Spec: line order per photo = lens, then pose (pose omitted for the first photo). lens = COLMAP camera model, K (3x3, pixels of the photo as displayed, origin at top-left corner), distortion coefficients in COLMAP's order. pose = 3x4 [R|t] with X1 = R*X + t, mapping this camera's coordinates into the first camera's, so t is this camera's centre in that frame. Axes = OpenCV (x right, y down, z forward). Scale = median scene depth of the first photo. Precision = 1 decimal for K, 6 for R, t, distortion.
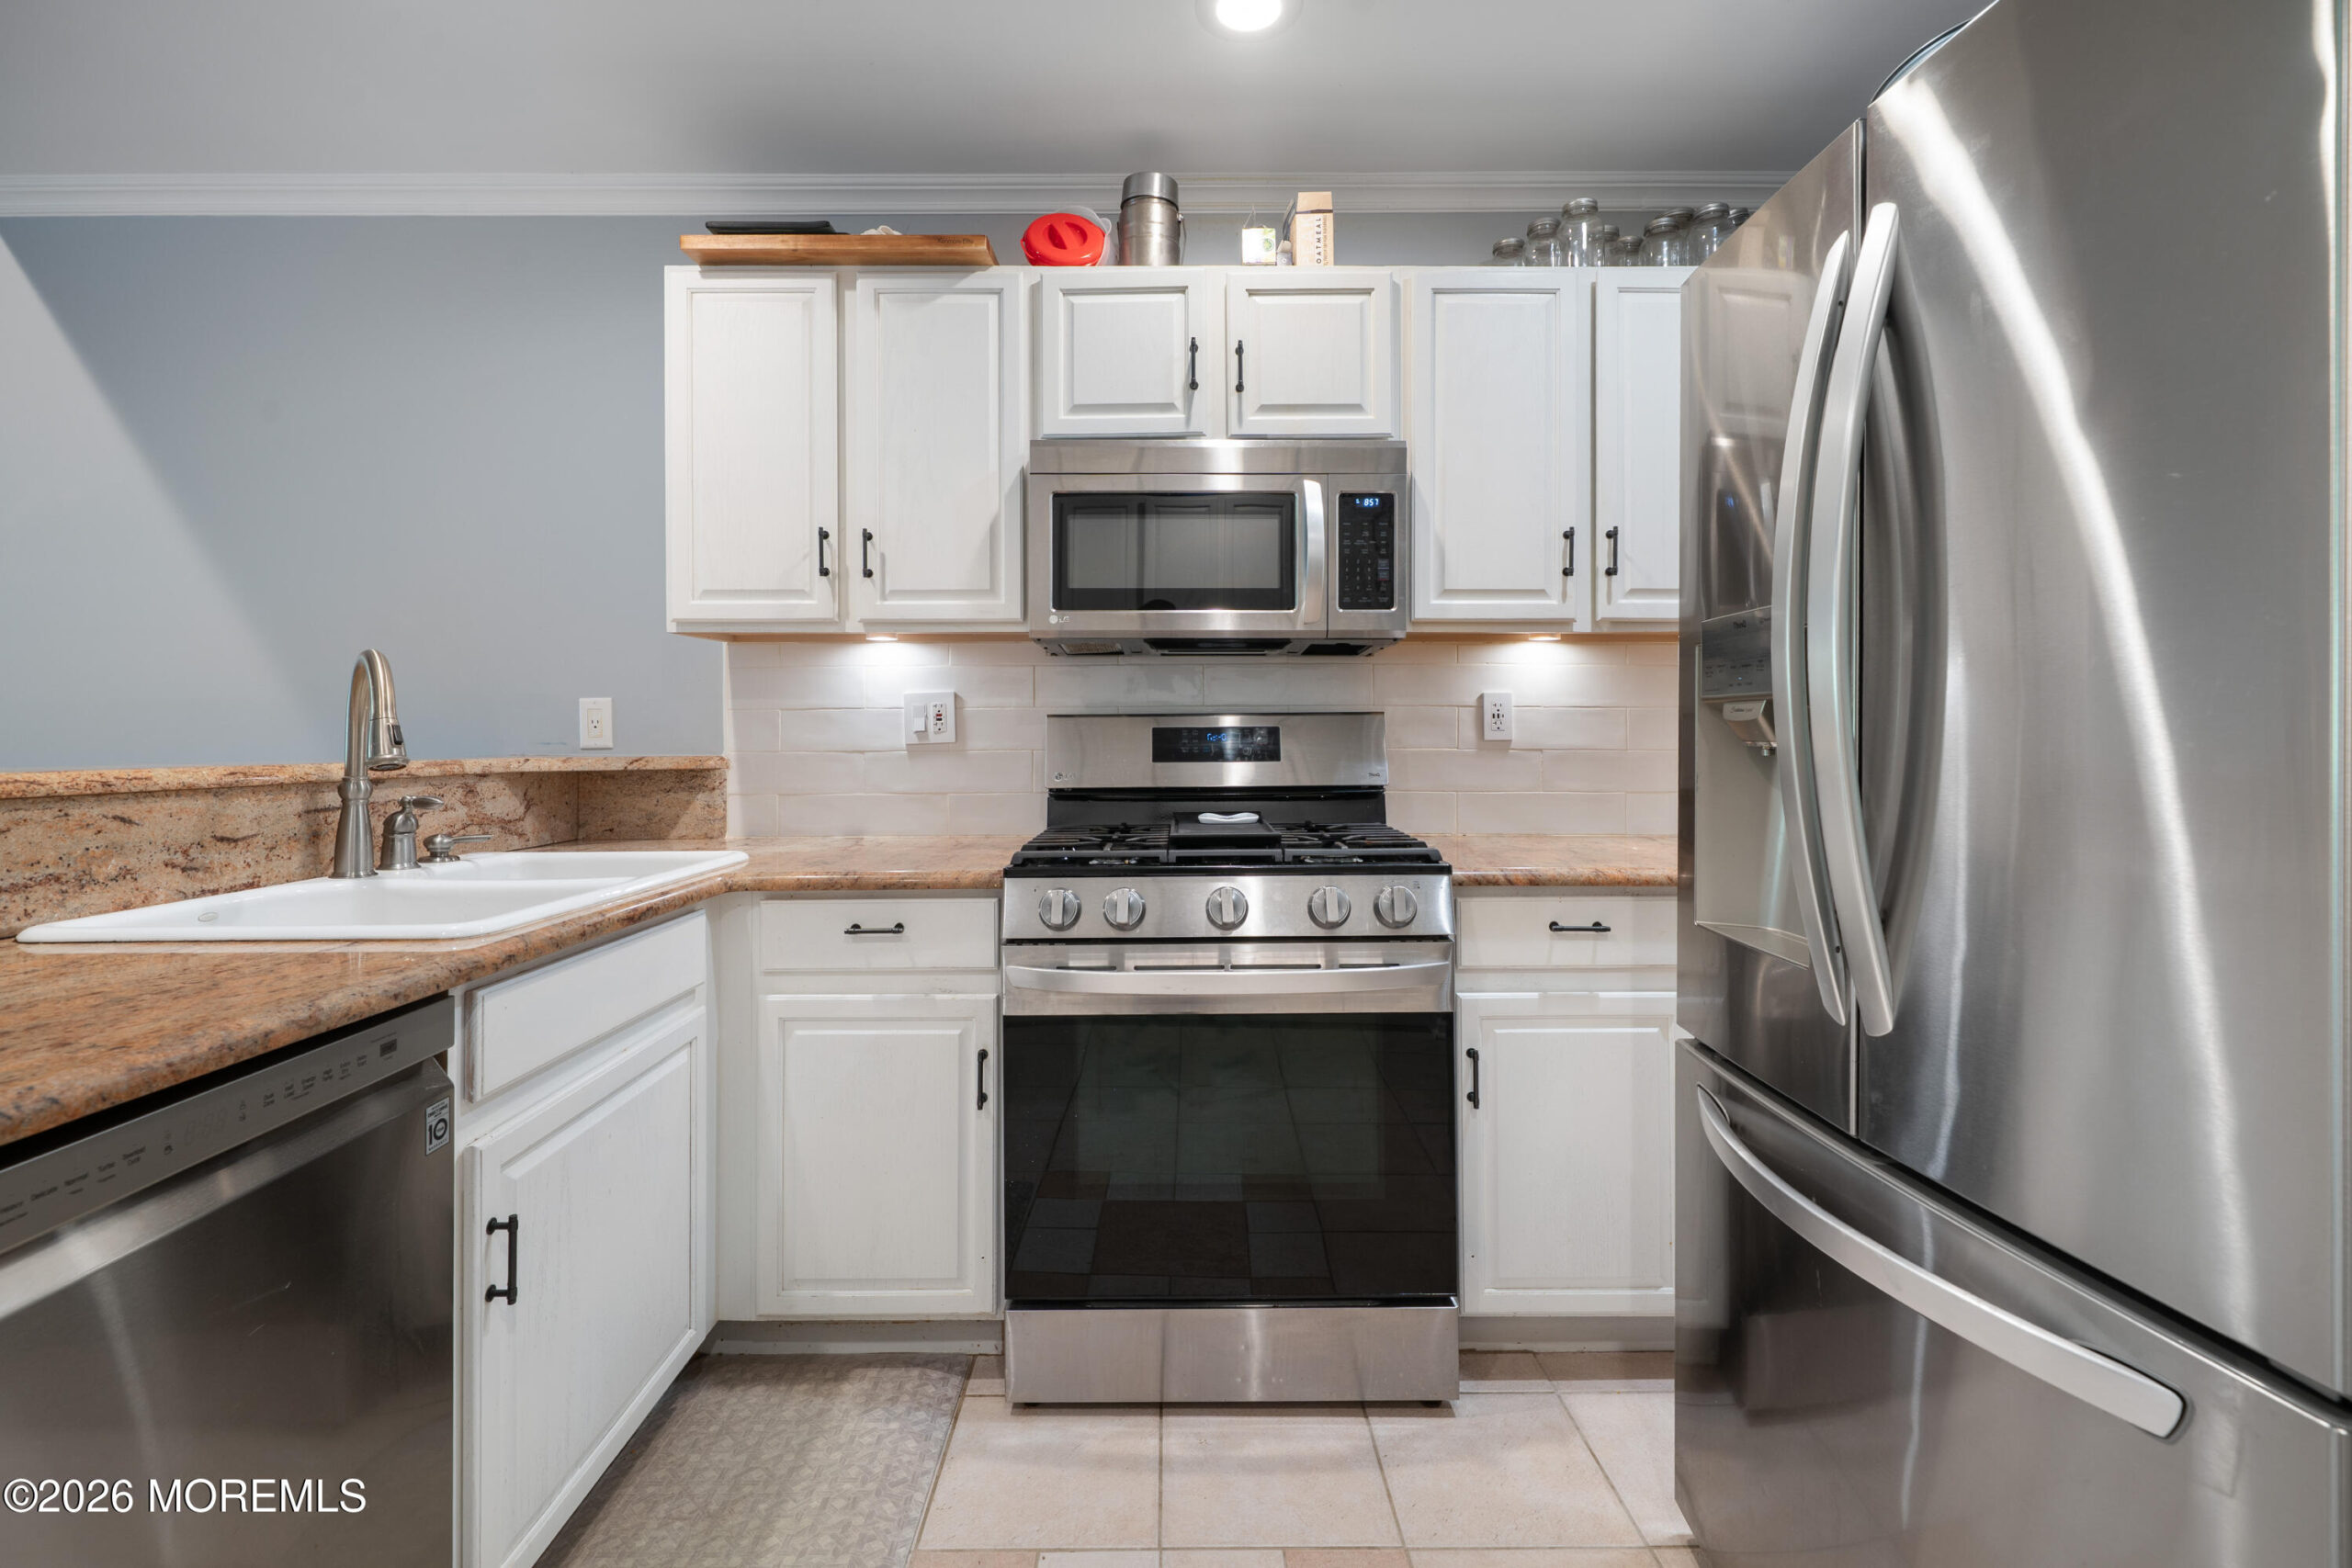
lens RADIAL K [[1035.3, 0, 1174.6], [0, 1035.3, 720.0], [0, 0, 1]] dist [0.000025, 0.000471]
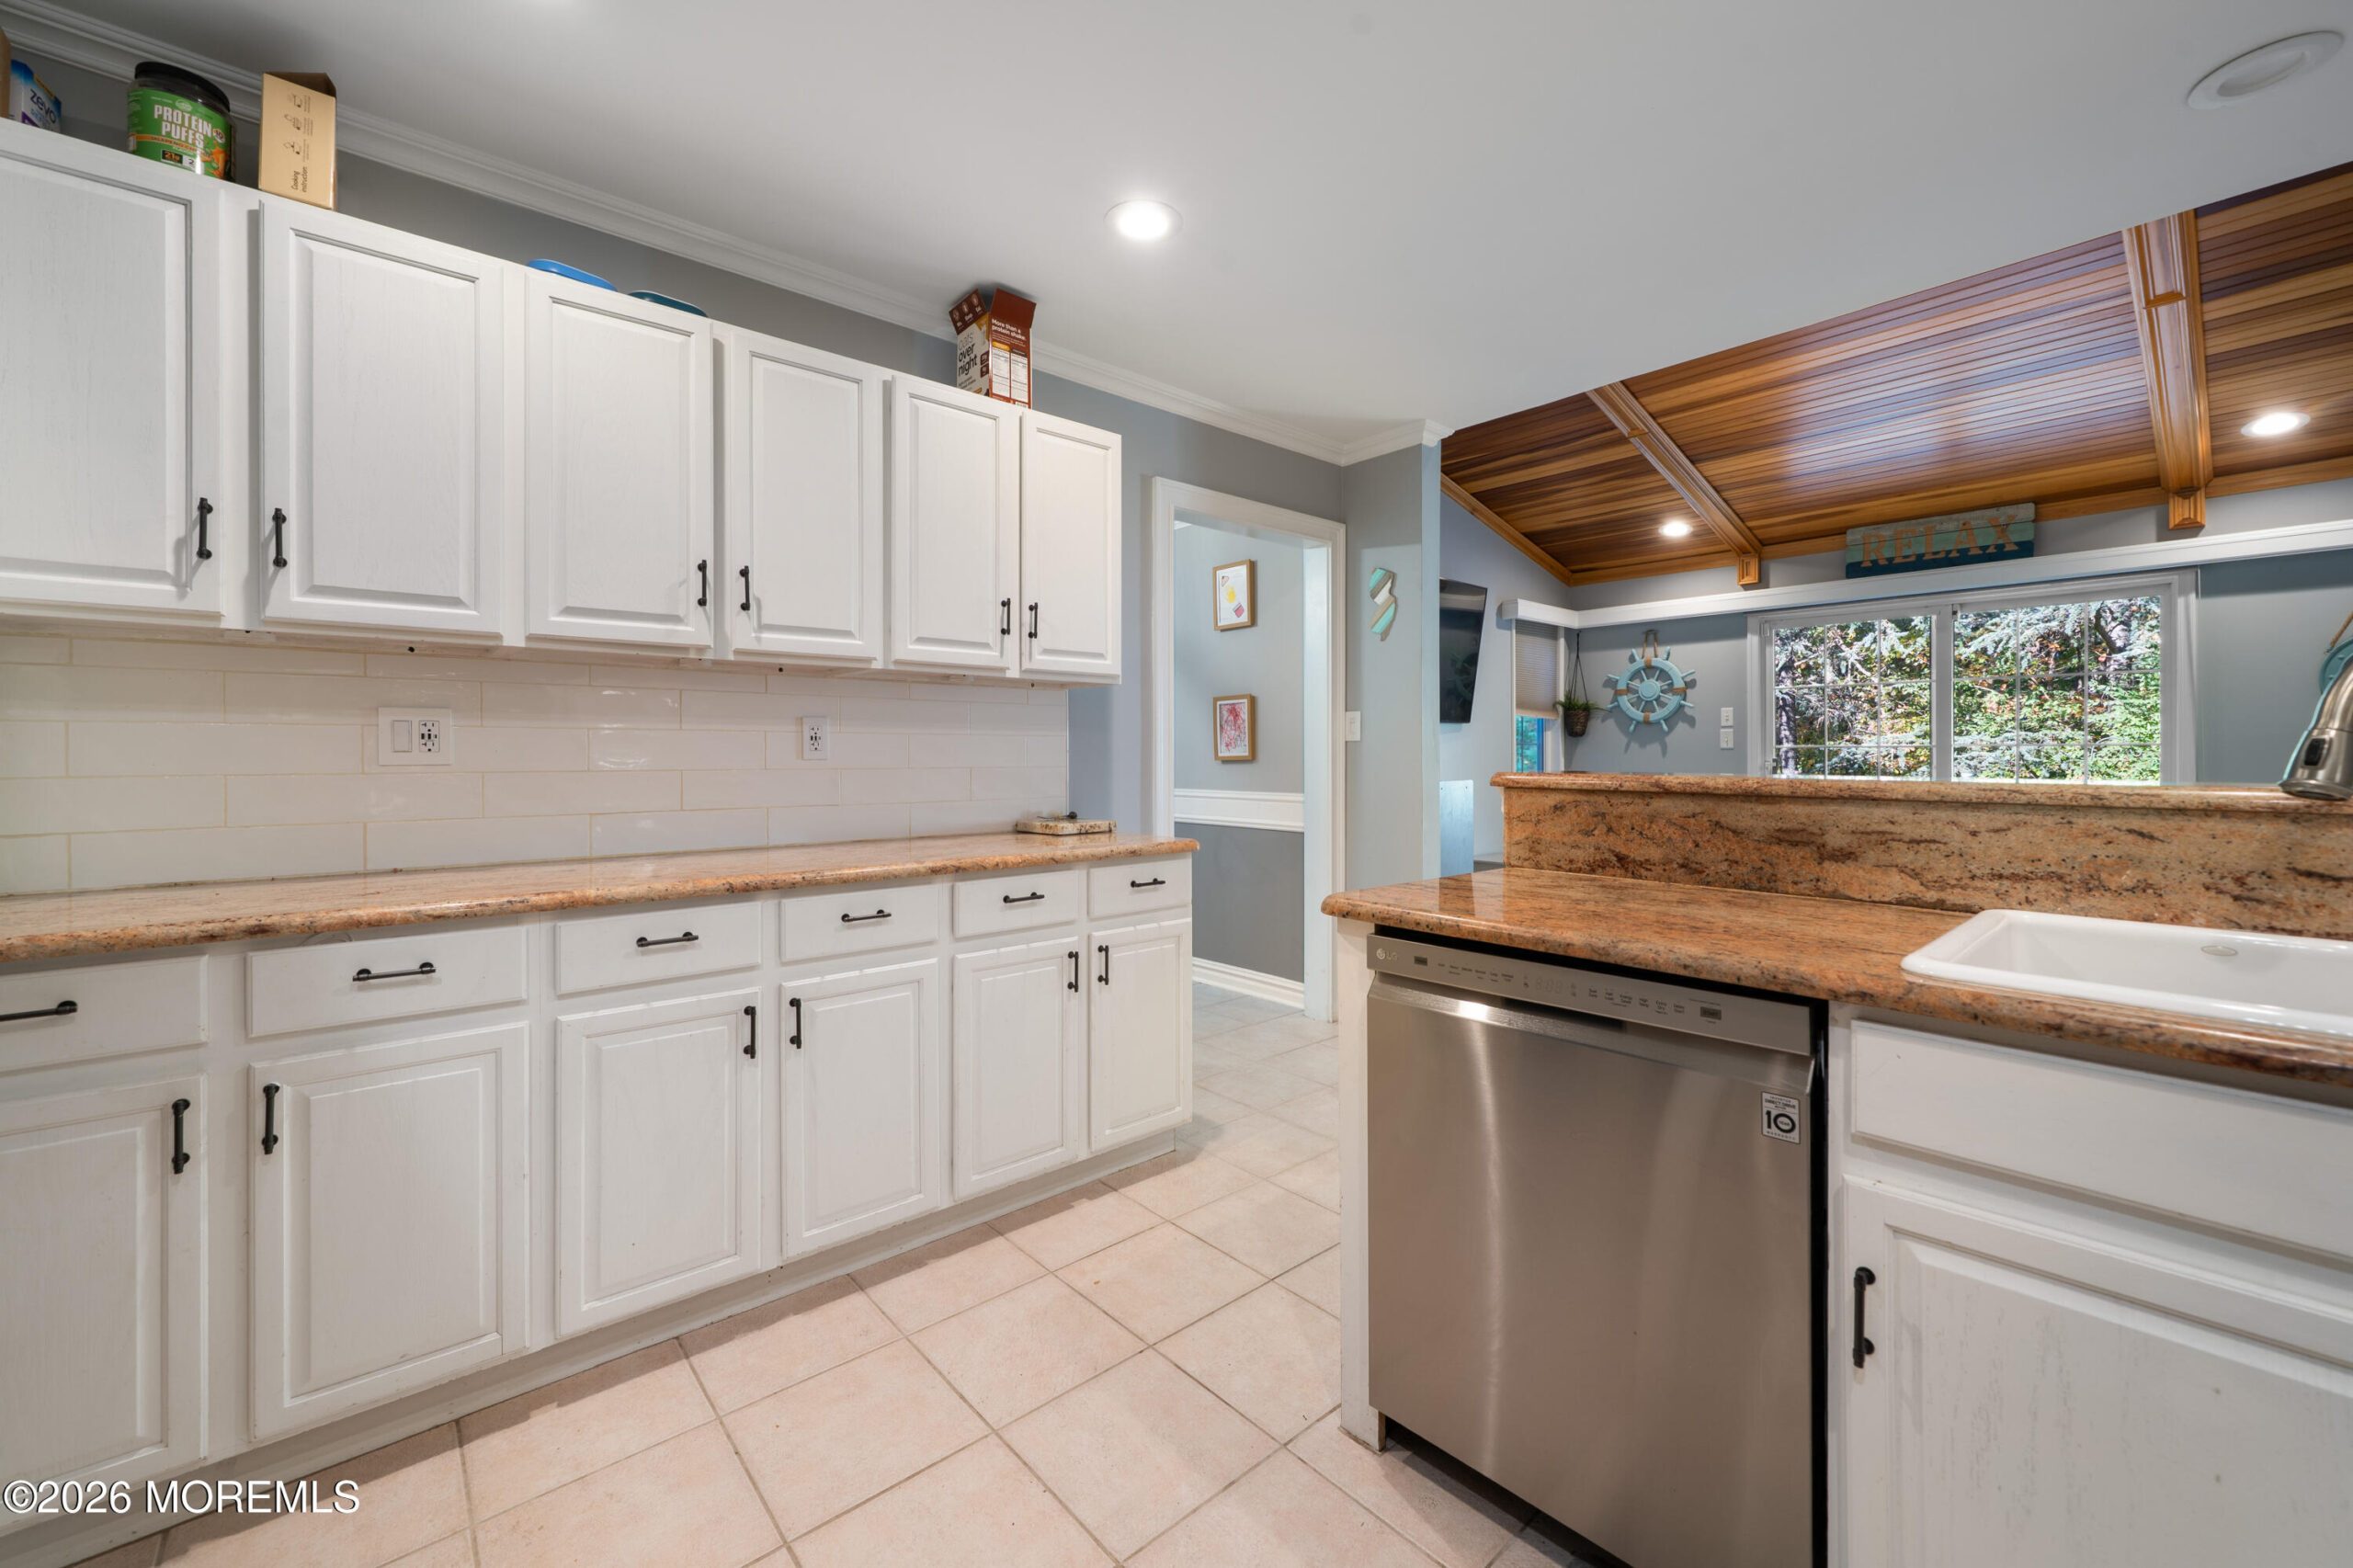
lens RADIAL K [[929.8, 0, 1170.1], [0, 929.8, 755.6], [0, 0, 1]] dist [-0.000706, -0.000055]
pose [[-0.760030, 0.004348, -0.649874, 0.209824], [0.012920, 0.999881, -0.008419, 0.008869], [0.649760, -0.014795, -0.759996, 0.708265]]
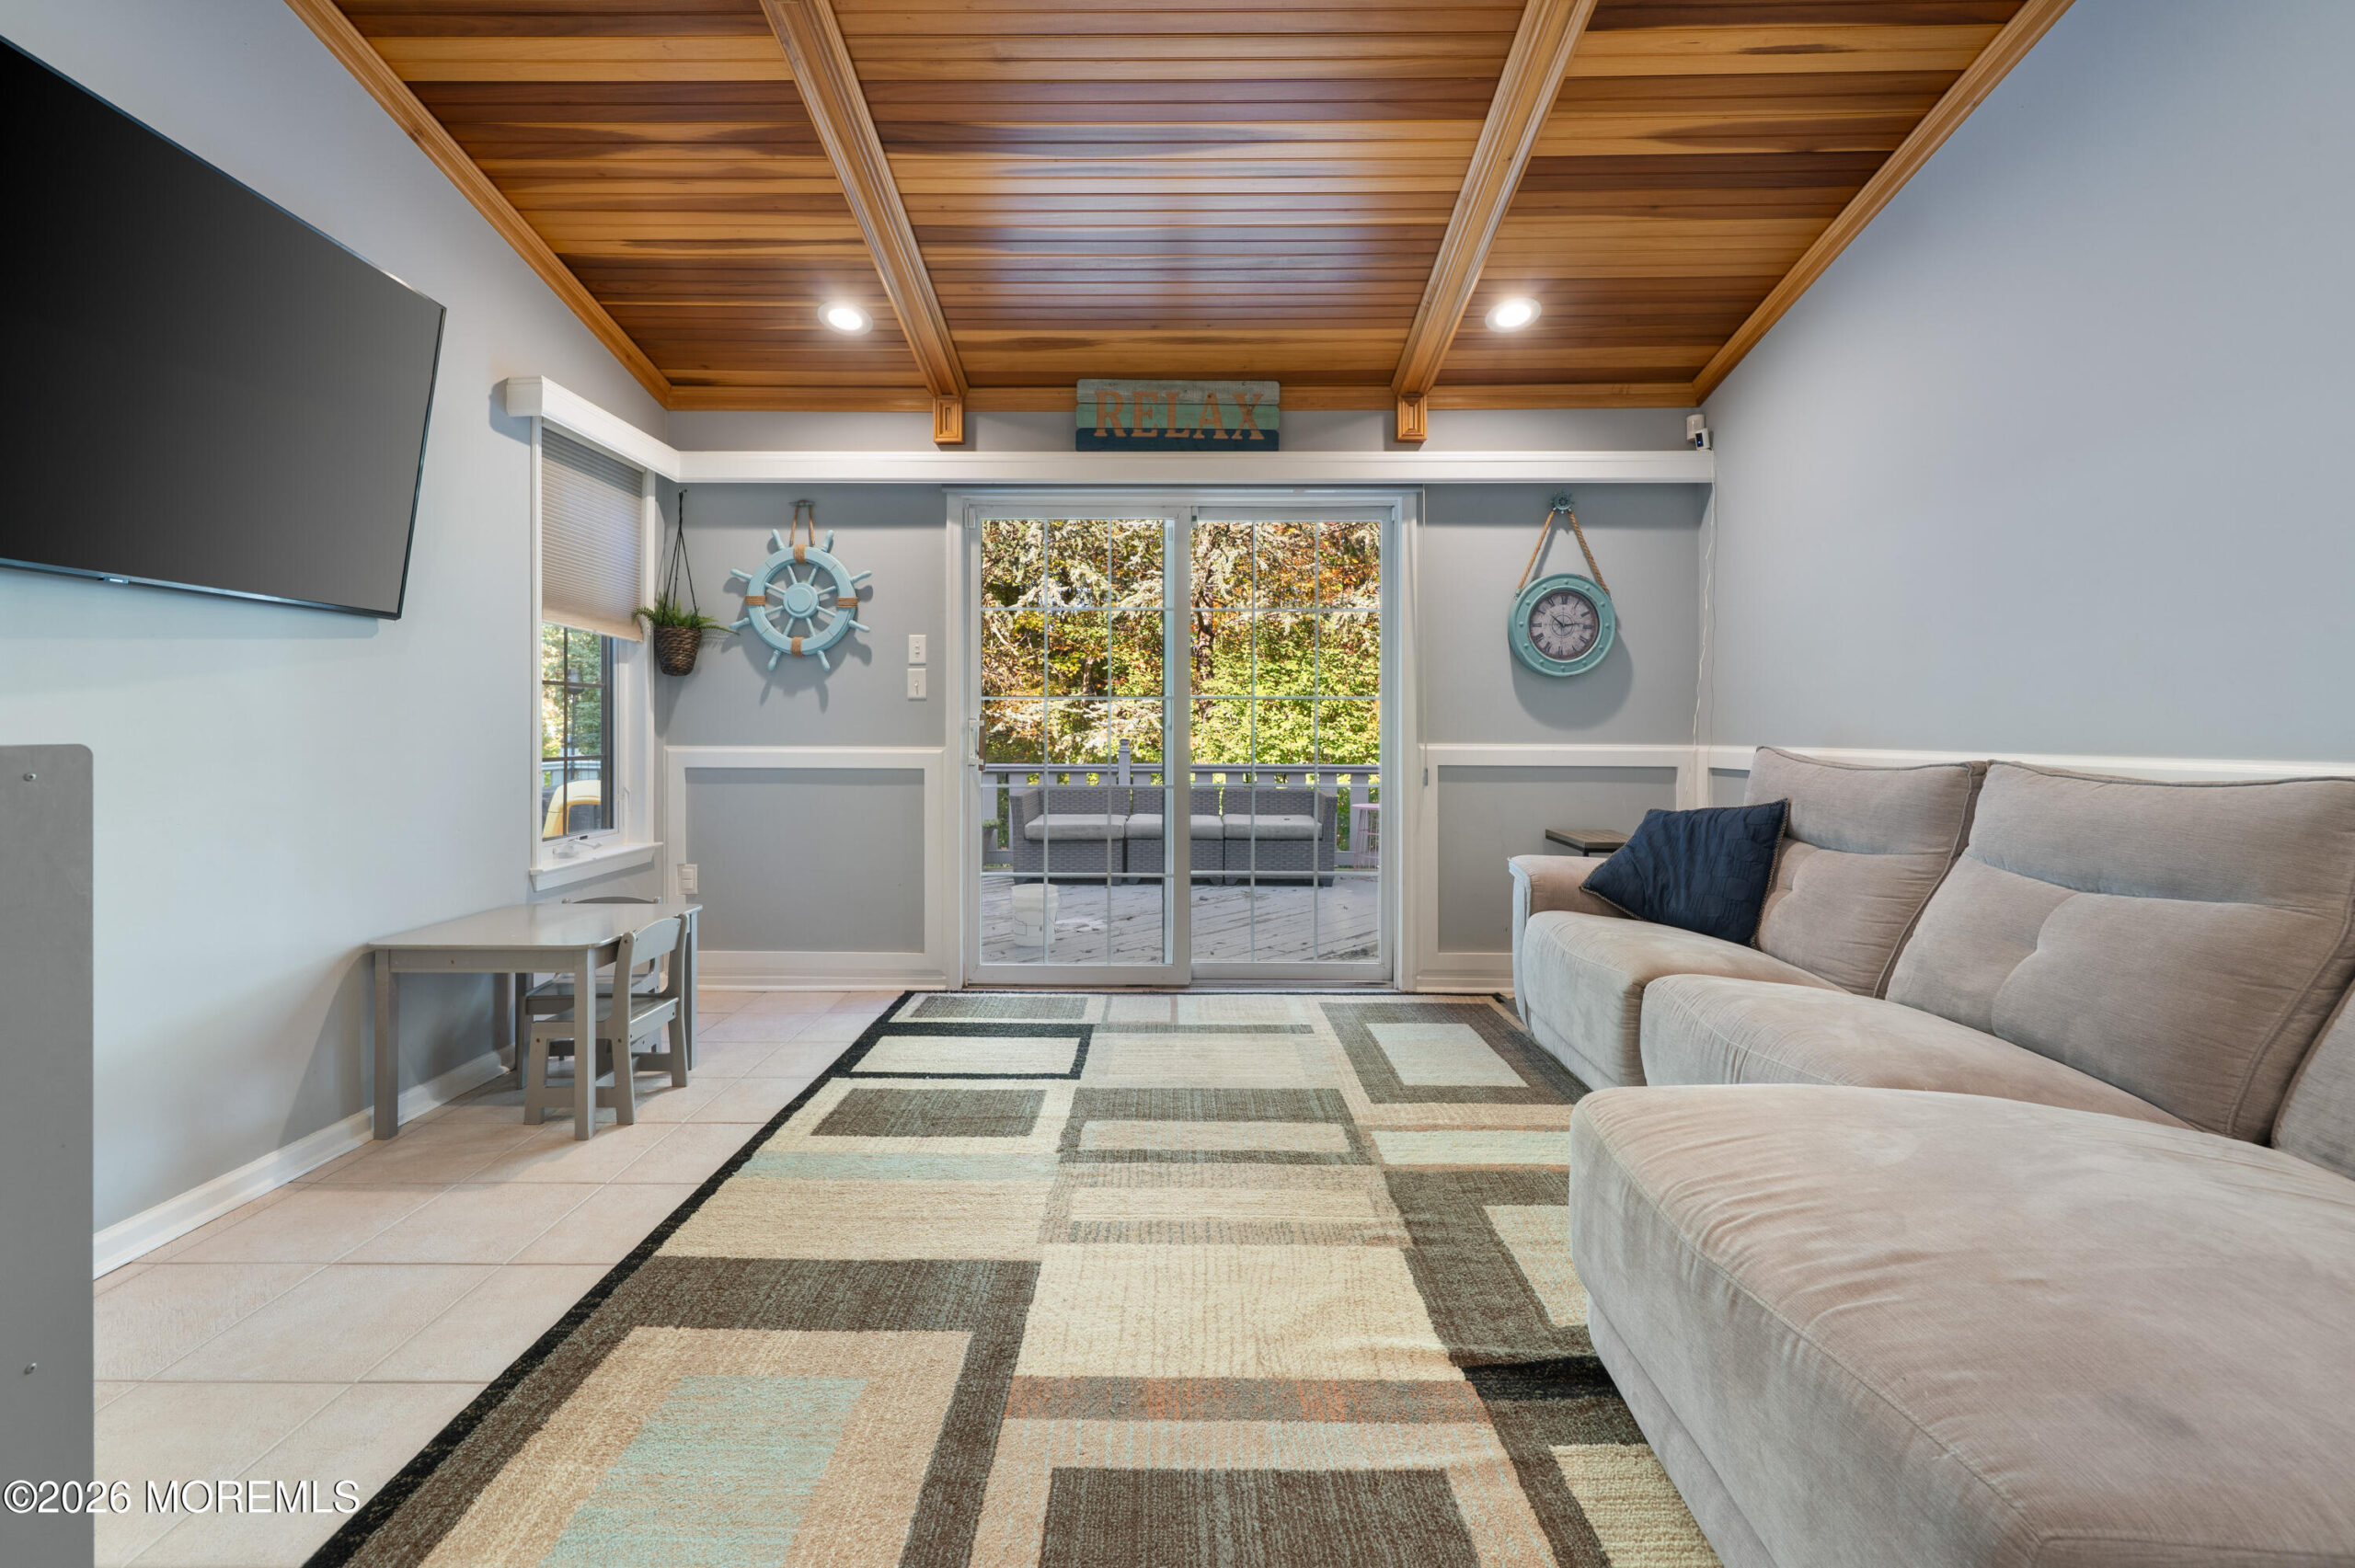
lens RADIAL K [[951.4, 0, 1166.3], [0, 951.4, 729.5], [0, 0, 1]] dist [-0.002060, -0.000008]
pose [[-0.016080, 0.000729, -0.999870, -1.070934], [0.011994, 0.999928, 0.000536, 0.049114], [0.999799, -0.011984, -0.016087, 0.176672]]
